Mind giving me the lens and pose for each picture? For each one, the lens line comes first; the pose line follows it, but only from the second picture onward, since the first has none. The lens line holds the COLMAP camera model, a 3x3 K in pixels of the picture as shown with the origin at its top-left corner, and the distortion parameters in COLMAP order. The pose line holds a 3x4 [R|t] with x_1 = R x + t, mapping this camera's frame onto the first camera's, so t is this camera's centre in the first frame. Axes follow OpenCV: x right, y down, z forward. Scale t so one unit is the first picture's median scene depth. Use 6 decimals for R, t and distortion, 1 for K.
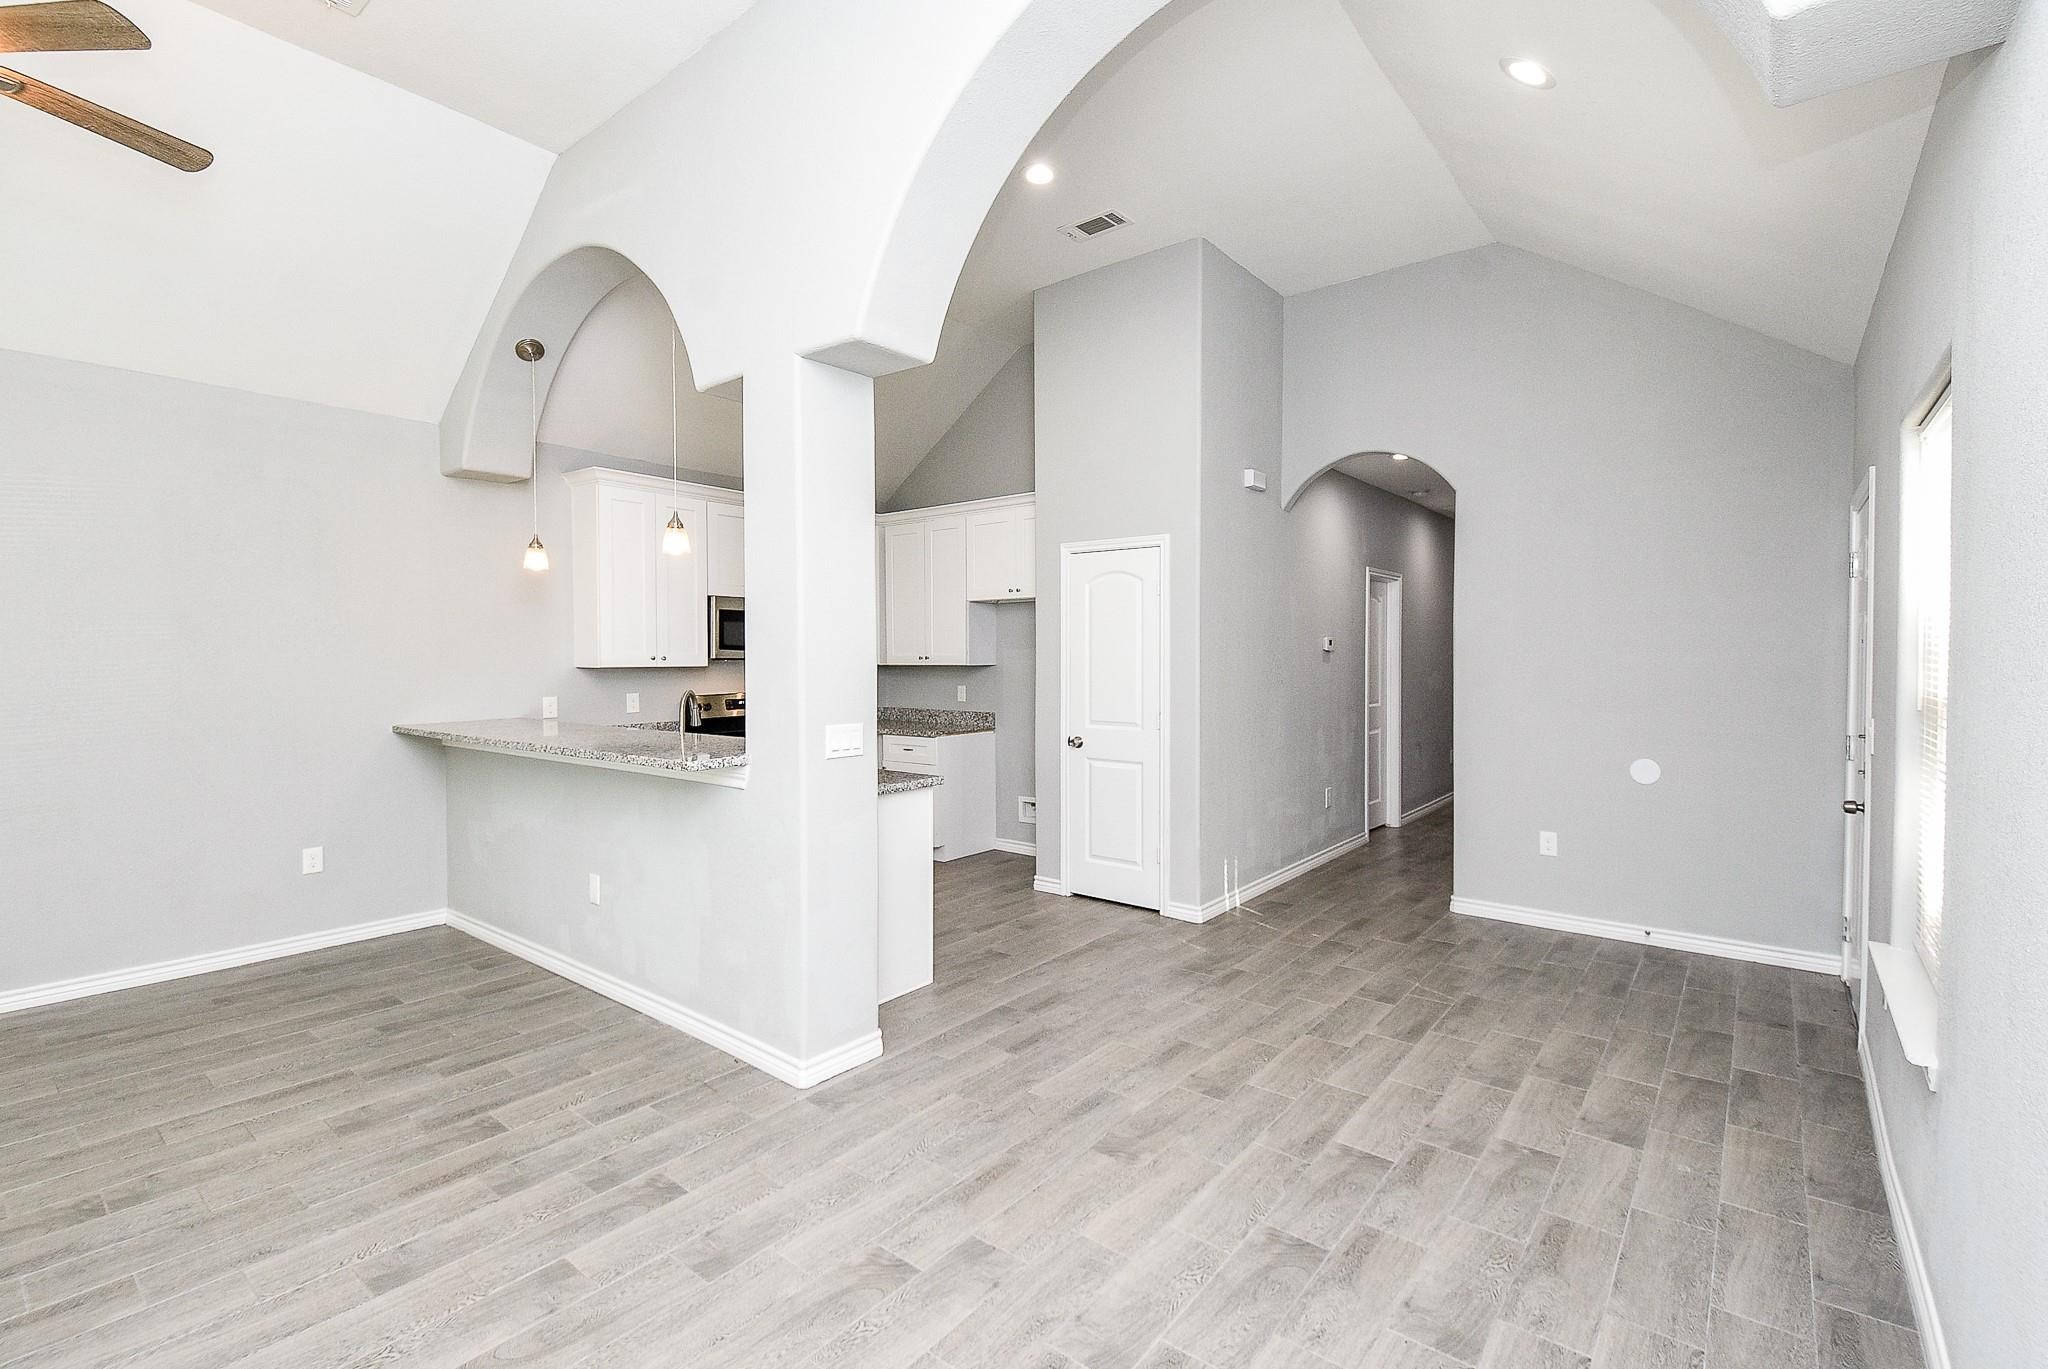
lens RADIAL K [[893.0, 0, 1032.3], [0, 893.0, 681.2], [0, 0, 1]] dist [0.029142, -0.017990]
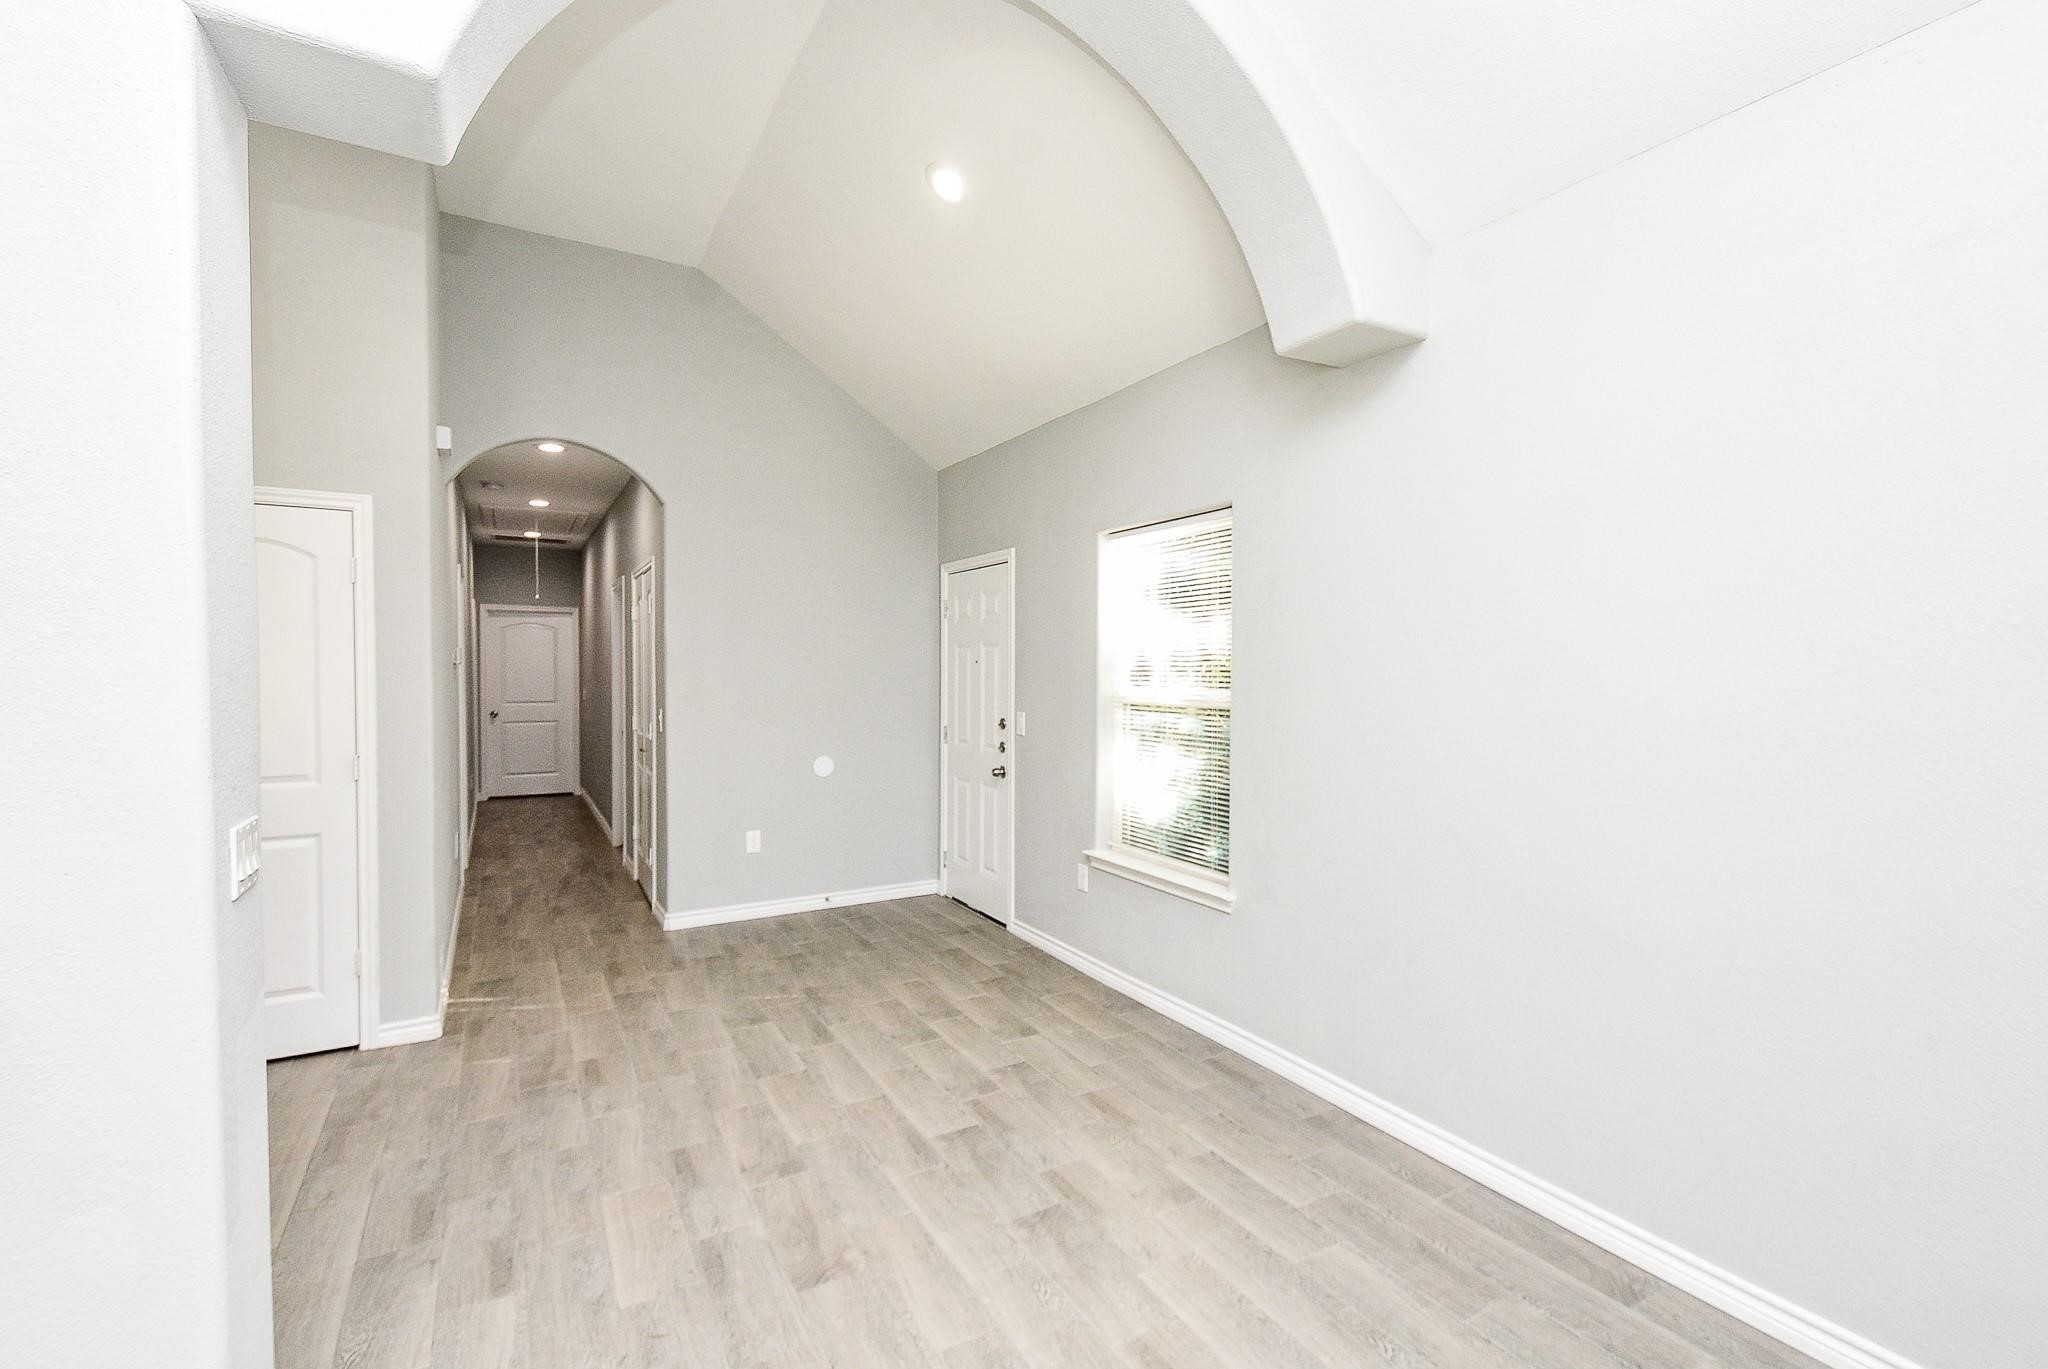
lens RADIAL K [[904.9, 0, 1030.9], [0, 904.9, 685.5], [0, 0, 1]] dist [0.033074, -0.018387]
pose [[0.359656, -0.015379, 0.932958, -0.433401], [0.023209, 0.999702, 0.007533, -0.013863], [-0.932796, 0.018944, 0.359906, 0.359836]]
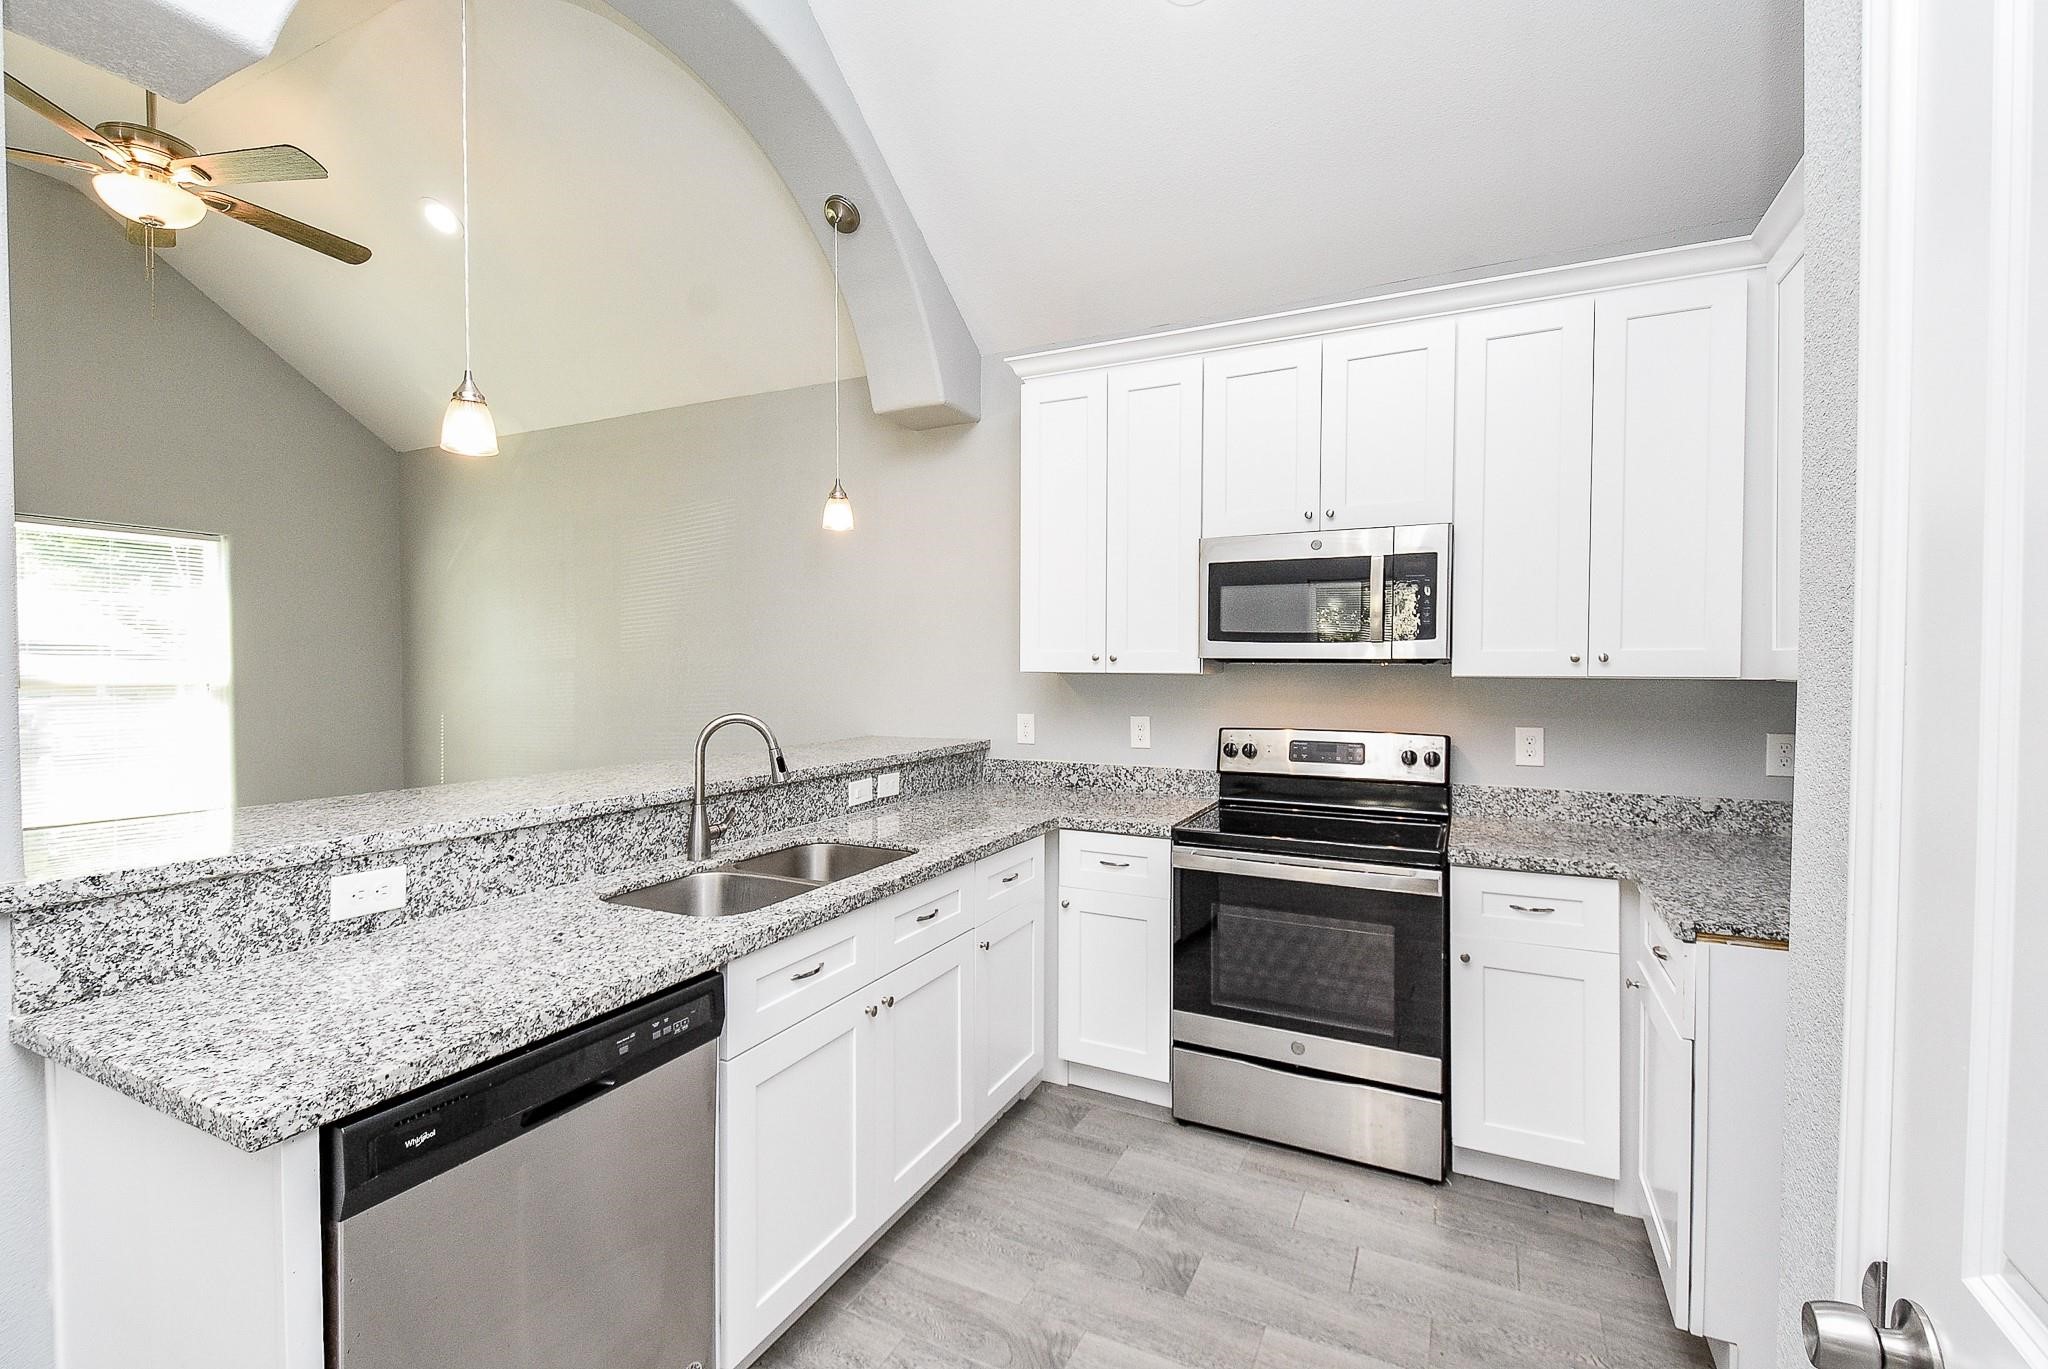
lens RADIAL K [[883.9, 0, 1049.5], [0, 883.9, 693.3], [0, 0, 1]] dist [-0.000022, -0.003904]
pose [[0.236672, 0.036201, -0.970915, 0.194905], [-0.033718, 0.999010, 0.029029, -0.027465], [0.971004, 0.025867, 0.237658, 1.231801]]
